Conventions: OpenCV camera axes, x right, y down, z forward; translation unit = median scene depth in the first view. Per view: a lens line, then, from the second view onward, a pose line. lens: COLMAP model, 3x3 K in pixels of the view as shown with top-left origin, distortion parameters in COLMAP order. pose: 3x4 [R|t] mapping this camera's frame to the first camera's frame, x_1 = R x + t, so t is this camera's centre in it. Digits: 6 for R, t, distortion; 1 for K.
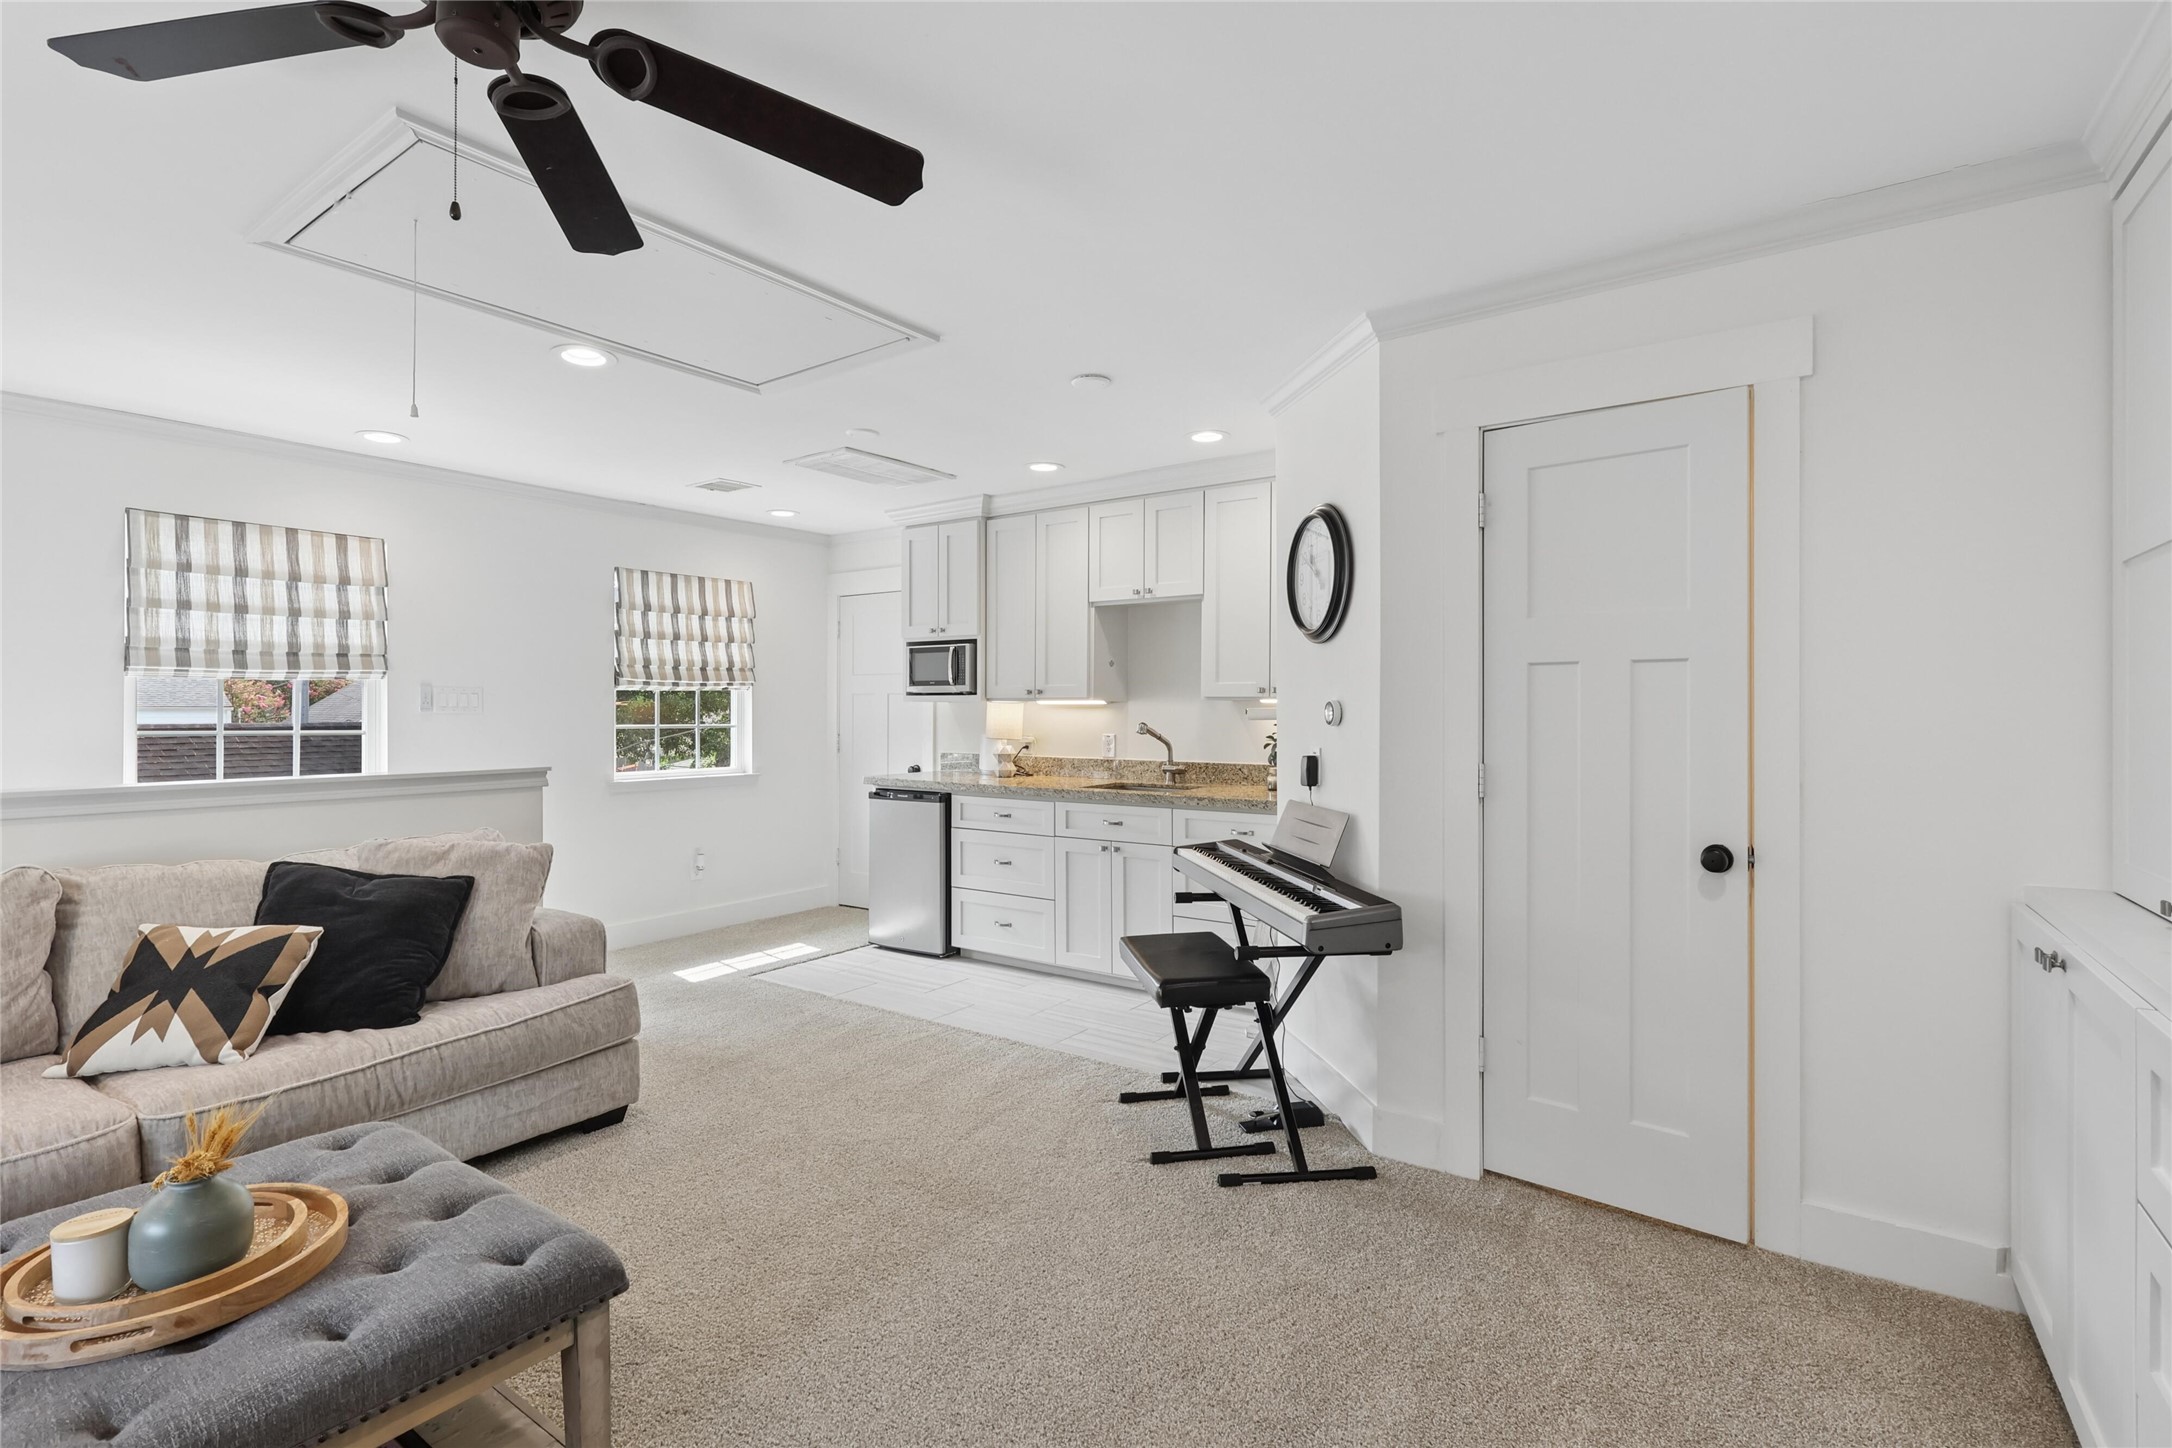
lens RADIAL K [[1010.5, 0, 1089.1], [0, 1010.5, 713.6], [0, 0, 1]] dist [-0.003145, 0.001129]
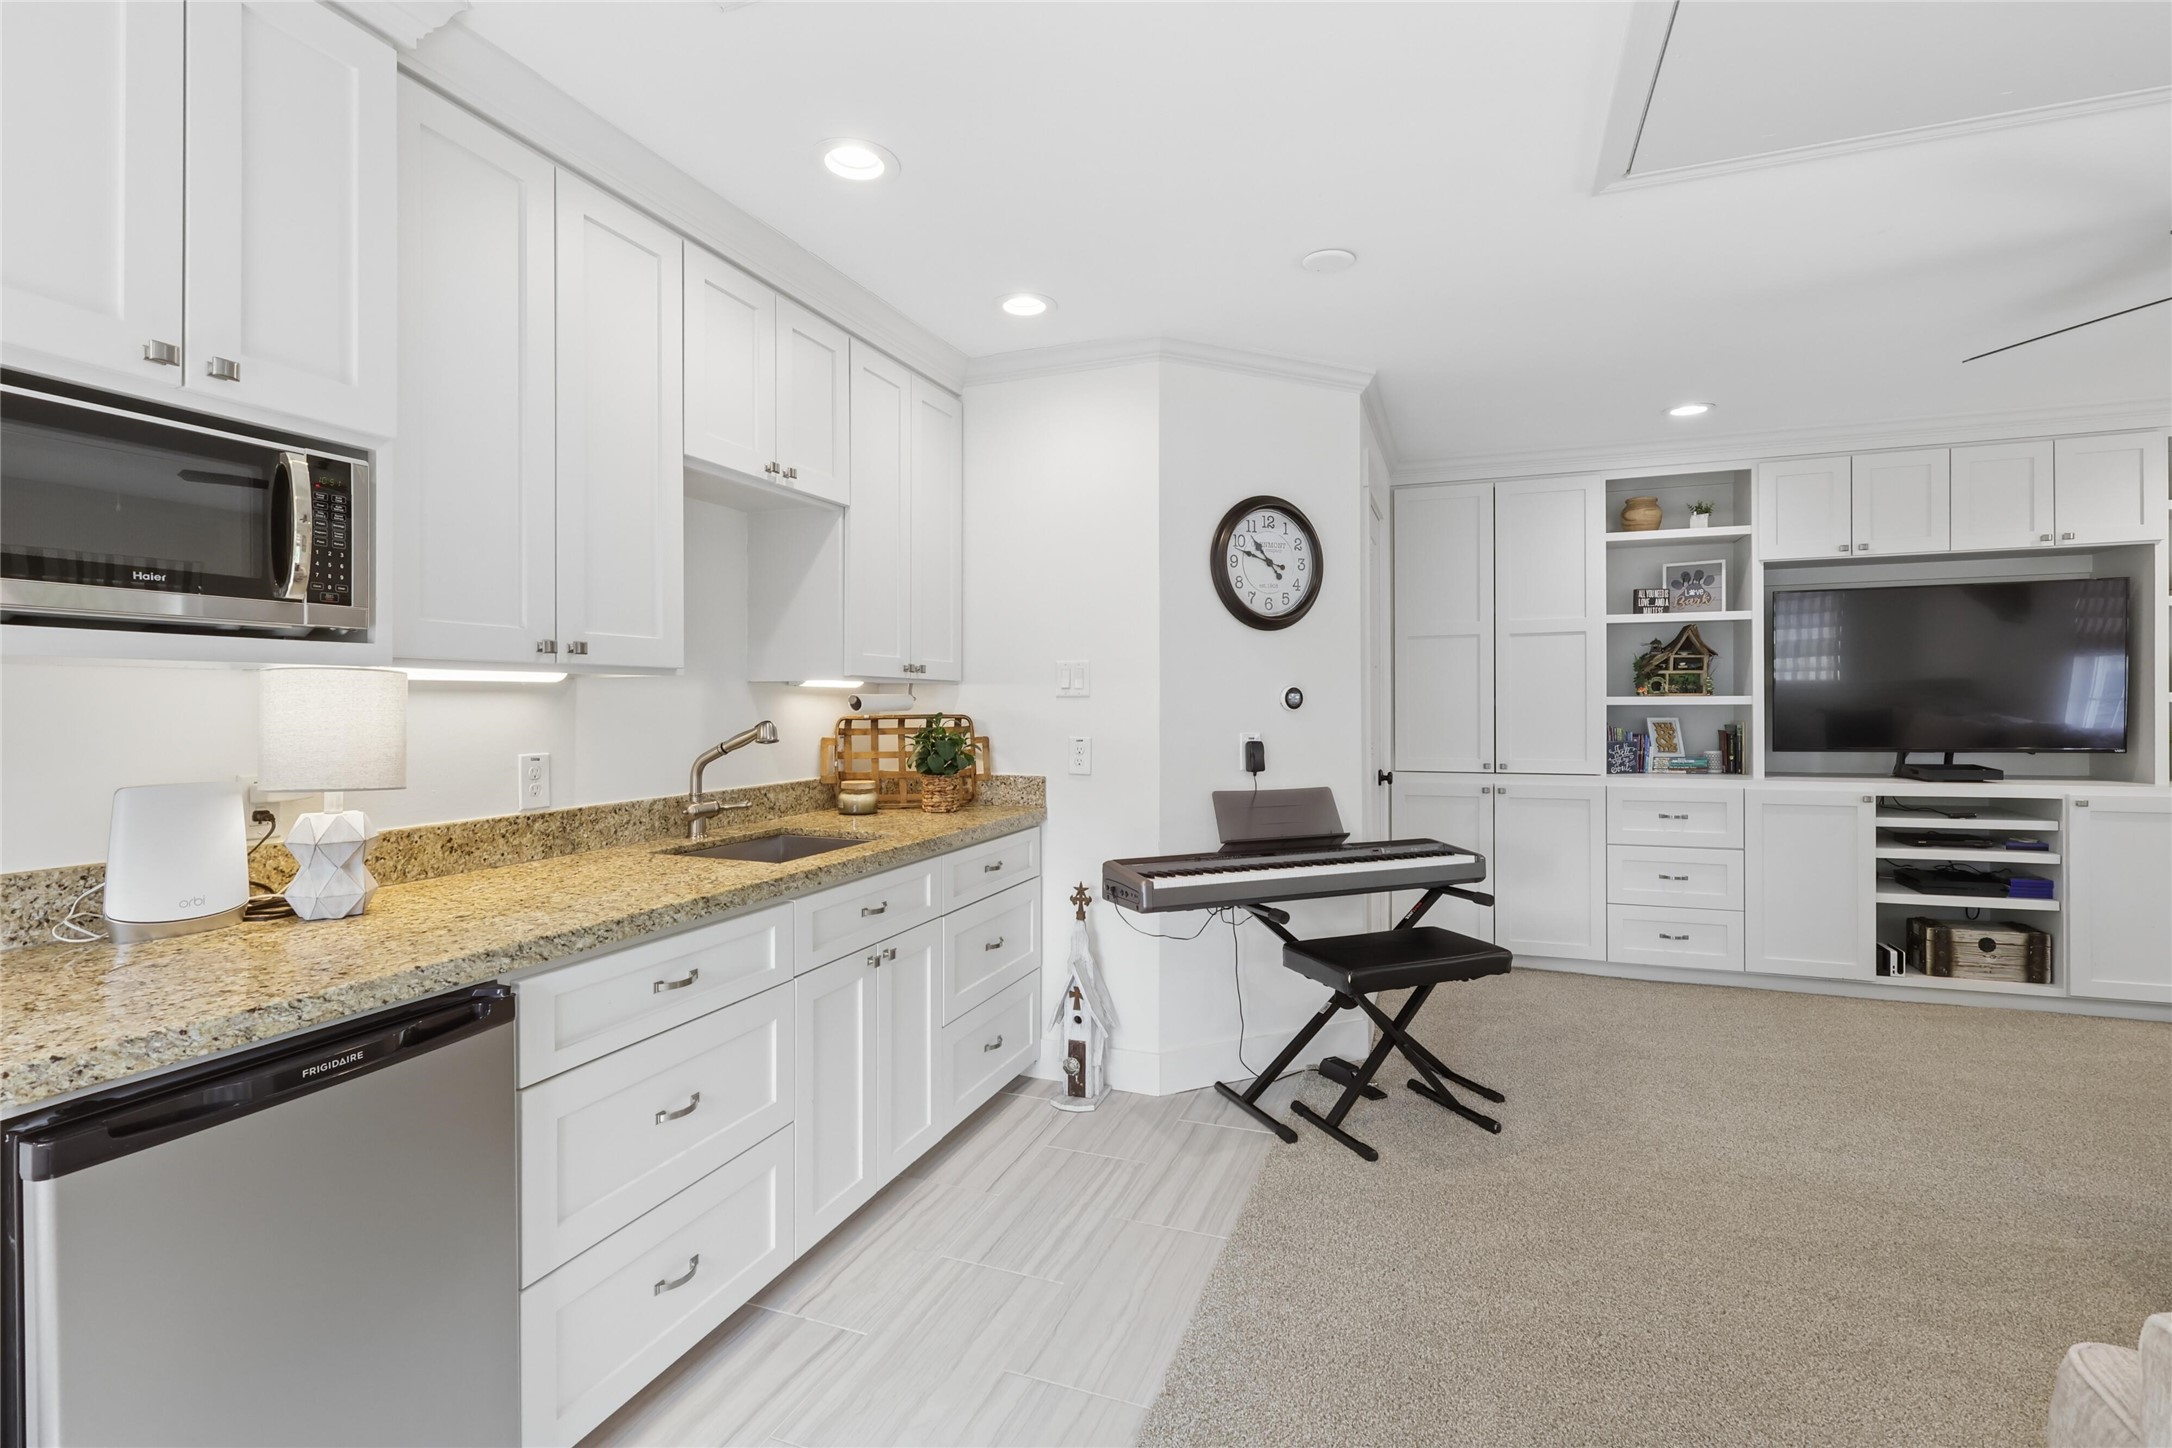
lens RADIAL K [[1010.5, 0, 1092.4], [0, 1010.5, 712.3], [0, 0, 1]] dist [-0.003145, 0.001129]
pose [[-0.256943, -0.011073, 0.966363, -0.476868], [0.005591, 0.999901, 0.012944, -0.000533], [-0.966410, 0.008728, -0.256856, 0.950480]]
